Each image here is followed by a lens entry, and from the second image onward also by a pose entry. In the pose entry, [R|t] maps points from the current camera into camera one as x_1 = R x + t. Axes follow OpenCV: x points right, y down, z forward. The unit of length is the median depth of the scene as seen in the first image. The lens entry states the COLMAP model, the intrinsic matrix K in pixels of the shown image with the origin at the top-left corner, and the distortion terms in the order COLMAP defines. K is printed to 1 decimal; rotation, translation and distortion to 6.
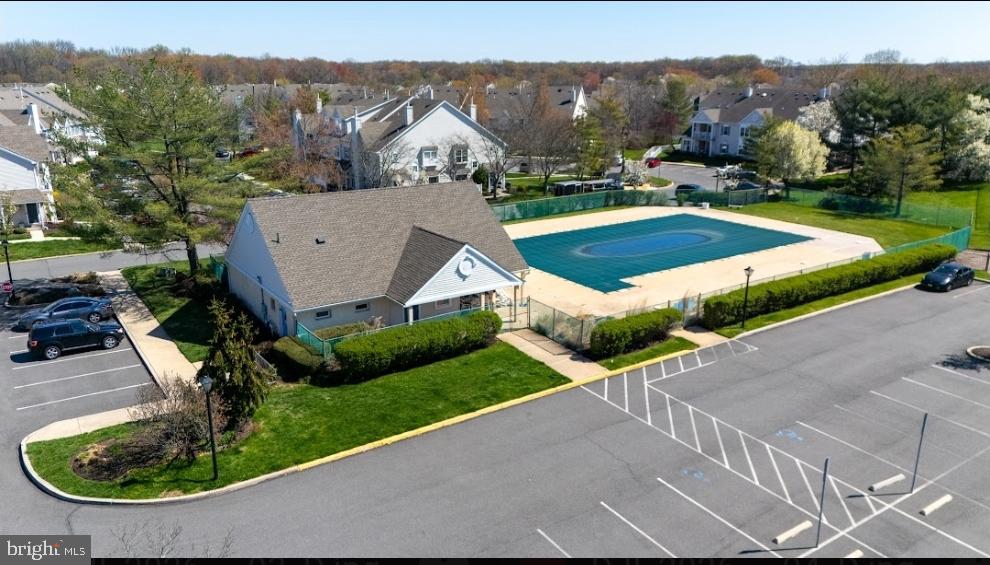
lens RADIAL K [[682.2, 0, 495.0], [0, 682.2, 282.5], [0, 0, 1]] dist [0.039038, -0.001425]
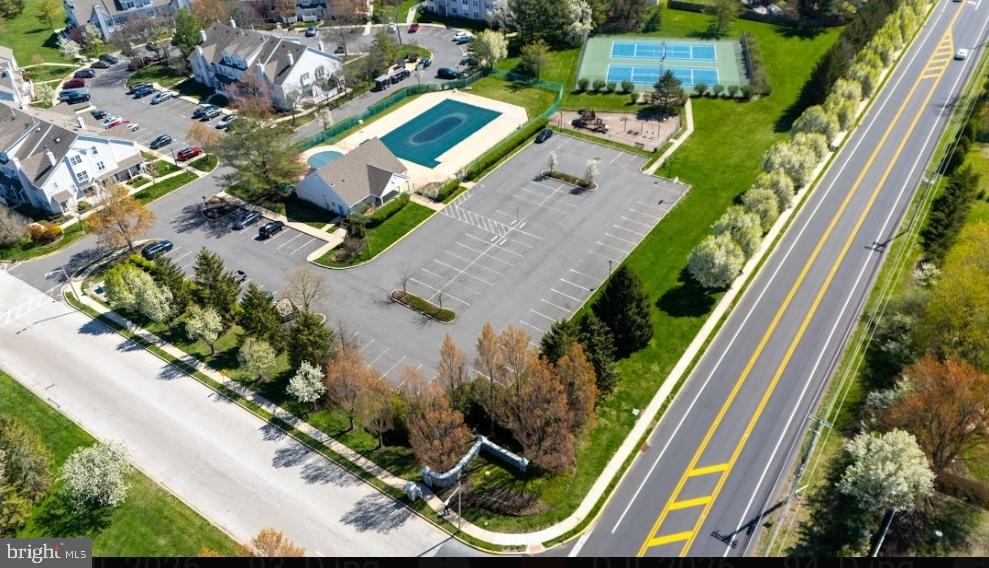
lens RADIAL K [[732.2, 0, 494.5], [0, 732.2, 284.0], [0, 0, 1]] dist [-0.000519, -0.000216]
pose [[0.924665, -0.248137, 0.288831, -0.645225], [0.118739, 0.908594, 0.400448, -0.803137], [-0.361796, -0.335985, 0.869608, -2.043364]]
